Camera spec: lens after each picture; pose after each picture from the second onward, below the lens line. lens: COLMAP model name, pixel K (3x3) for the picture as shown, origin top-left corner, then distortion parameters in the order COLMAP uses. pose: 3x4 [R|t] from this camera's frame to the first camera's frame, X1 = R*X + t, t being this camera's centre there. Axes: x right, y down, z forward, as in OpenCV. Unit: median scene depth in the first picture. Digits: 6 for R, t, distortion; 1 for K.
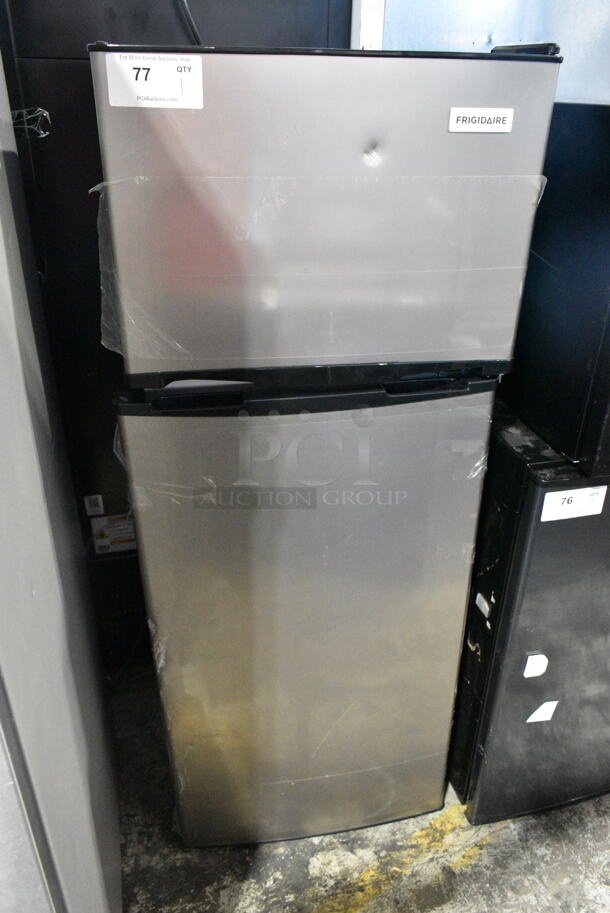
lens RADIAL K [[693.6, 0, 305.0], [0, 693.6, 456.5], [0, 0, 1]] dist [-0.006801, -0.005203]
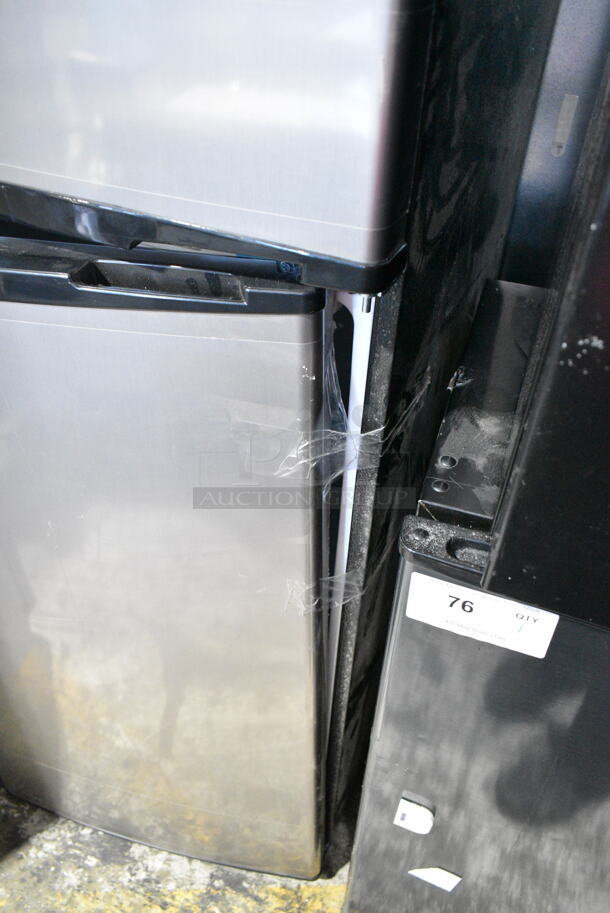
lens RADIAL K [[693.6, 0, 305.0], [0, 693.6, 456.5], [0, 0, 1]] dist [-0.006801, -0.005203]
pose [[0.836663, 0.364550, -0.408777, 0.351756], [-0.280681, 0.926250, 0.251554, -0.091879], [0.470334, -0.095730, 0.877281, 0.435101]]
